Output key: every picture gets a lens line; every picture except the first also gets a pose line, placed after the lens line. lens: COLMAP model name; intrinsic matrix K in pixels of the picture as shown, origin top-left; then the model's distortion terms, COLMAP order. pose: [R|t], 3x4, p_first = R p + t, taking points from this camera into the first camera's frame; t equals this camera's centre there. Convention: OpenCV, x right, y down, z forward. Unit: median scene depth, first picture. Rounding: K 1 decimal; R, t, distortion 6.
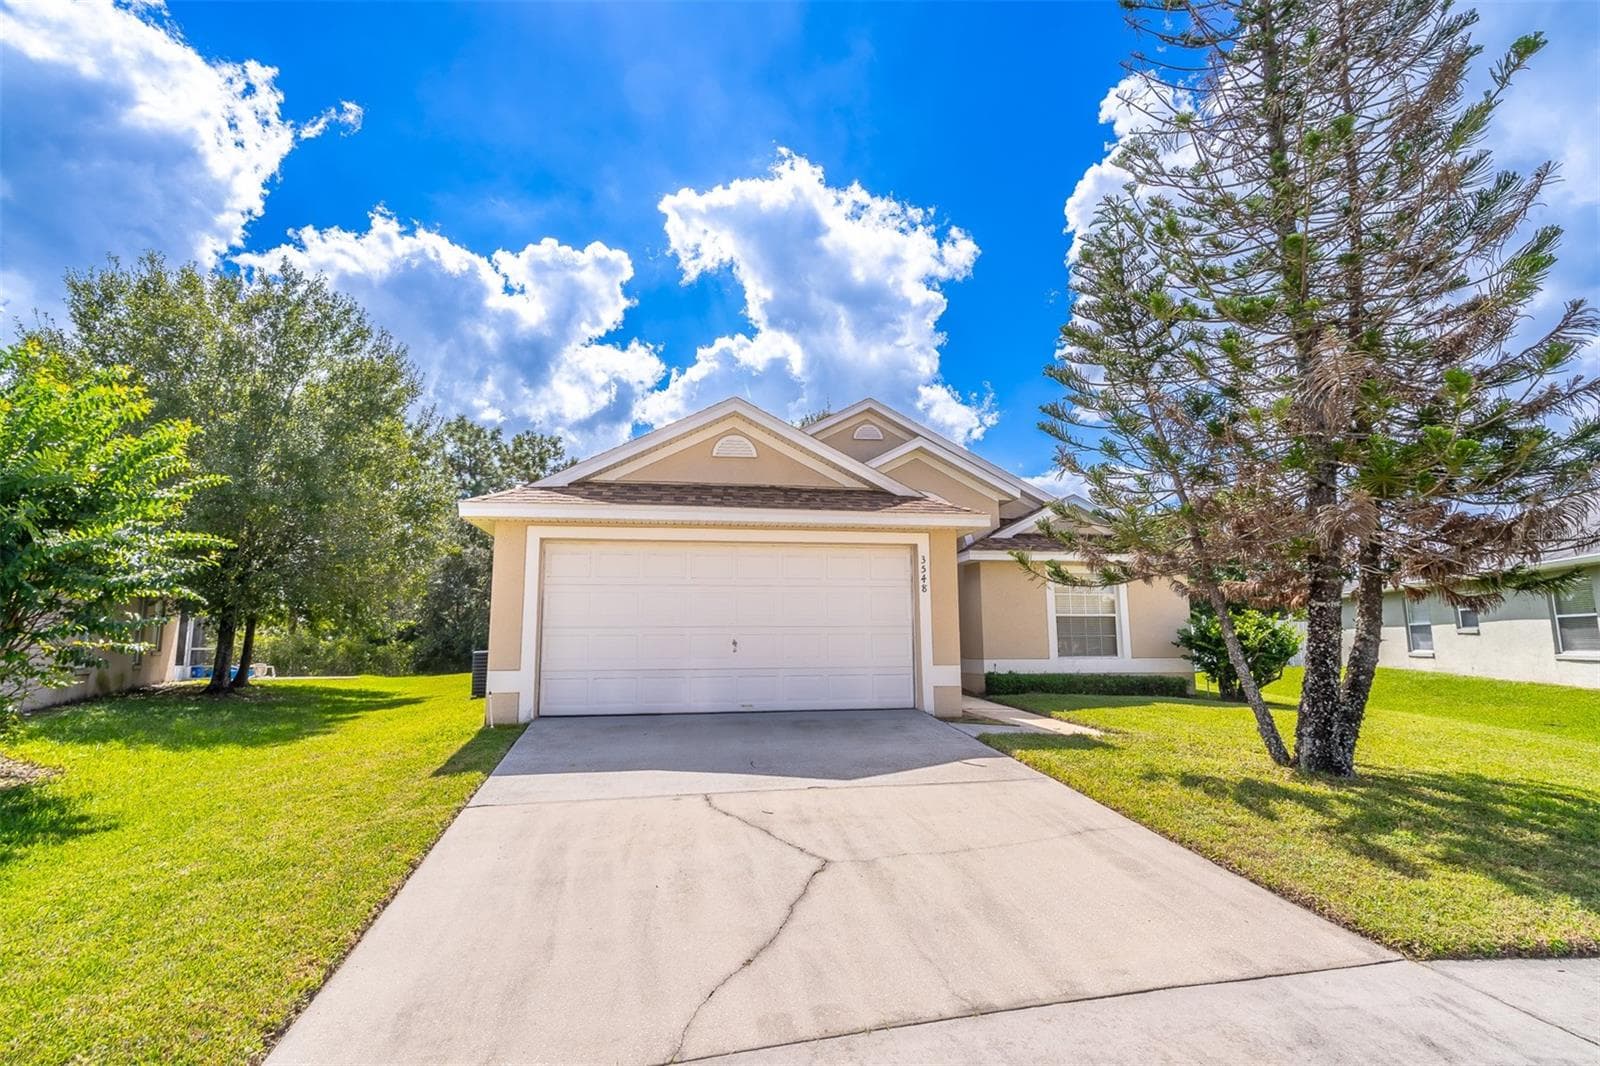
lens RADIAL K [[775.1, 0, 798.5], [0, 775.1, 532.8], [0, 0, 1]] dist [-0.001520, 0.000252]
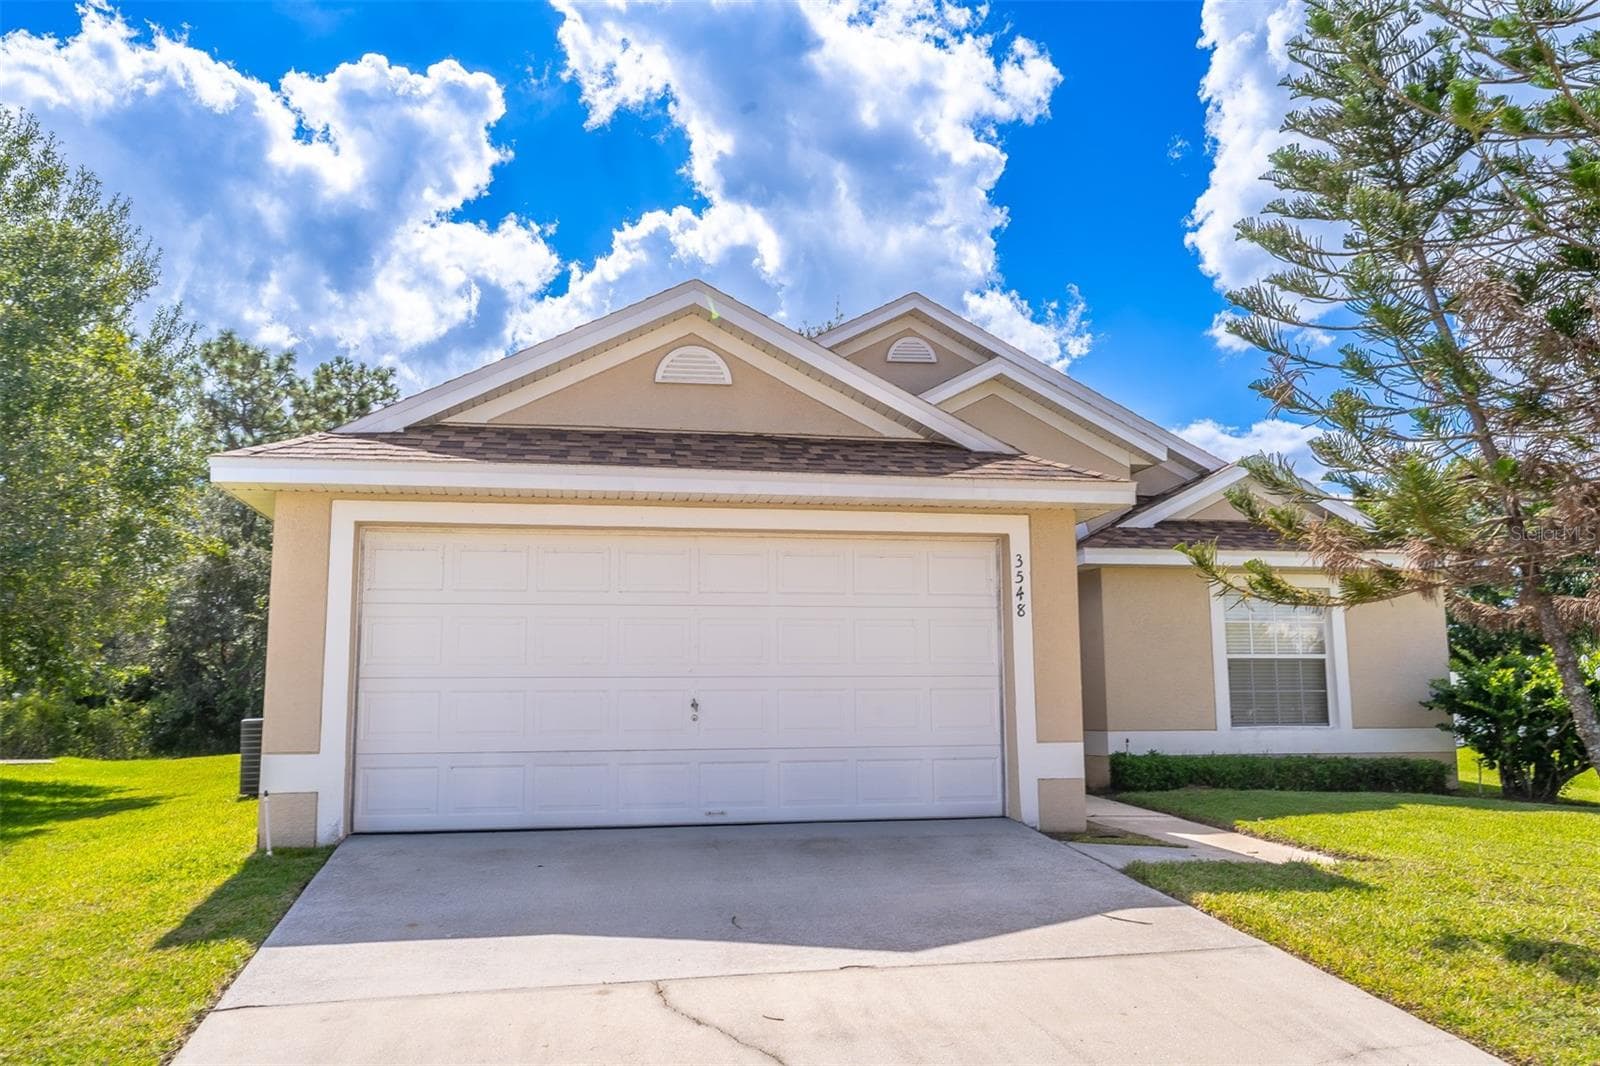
lens RADIAL K [[1231.4, 0, 793.4], [0, 1231.4, 535.9], [0, 0, 1]] dist [0.013807, -0.016362]
pose [[0.999842, 0.000918, 0.017753, -0.023586], [-0.001052, 0.999971, 0.007504, 0.009053], [-0.017746, -0.007522, 0.999814, 0.077247]]
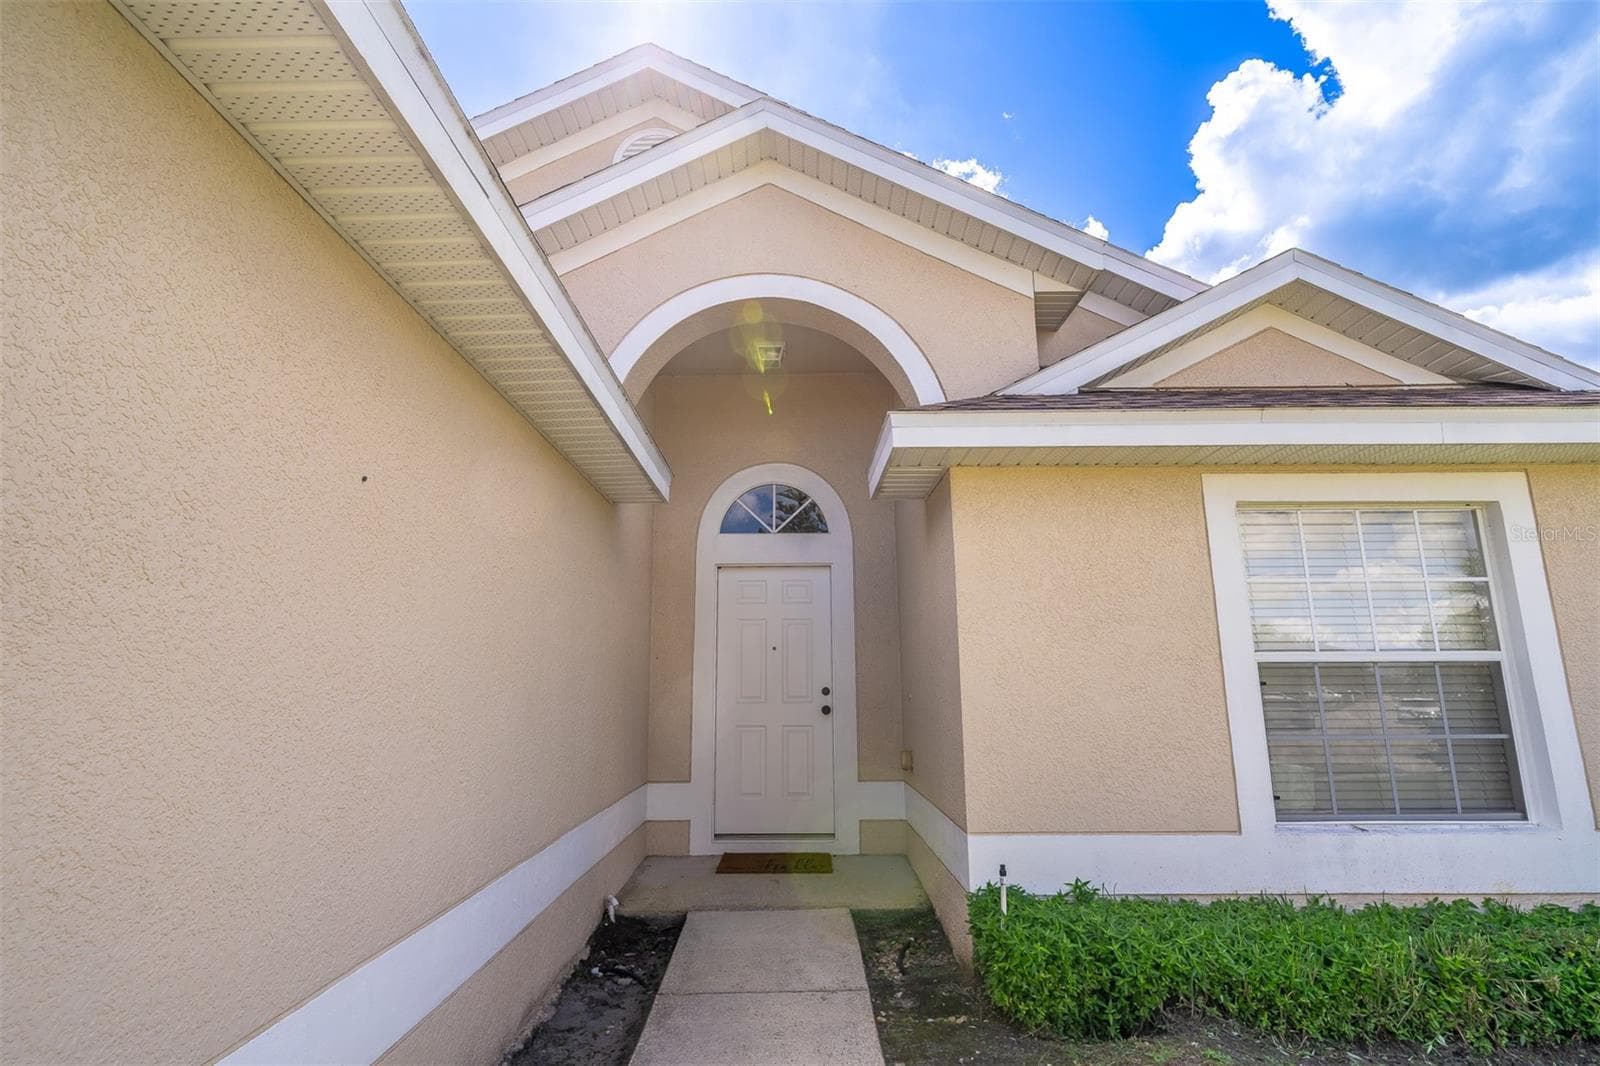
lens RADIAL K [[775.1, 0, 792.8], [0, 775.1, 531.8], [0, 0, 1]] dist [-0.001520, 0.000252]
pose [[0.986876, -0.031793, -0.158319, 0.289887], [0.023730, 0.998336, -0.052559, 0.097572], [0.159727, 0.048112, 0.985988, 0.939739]]
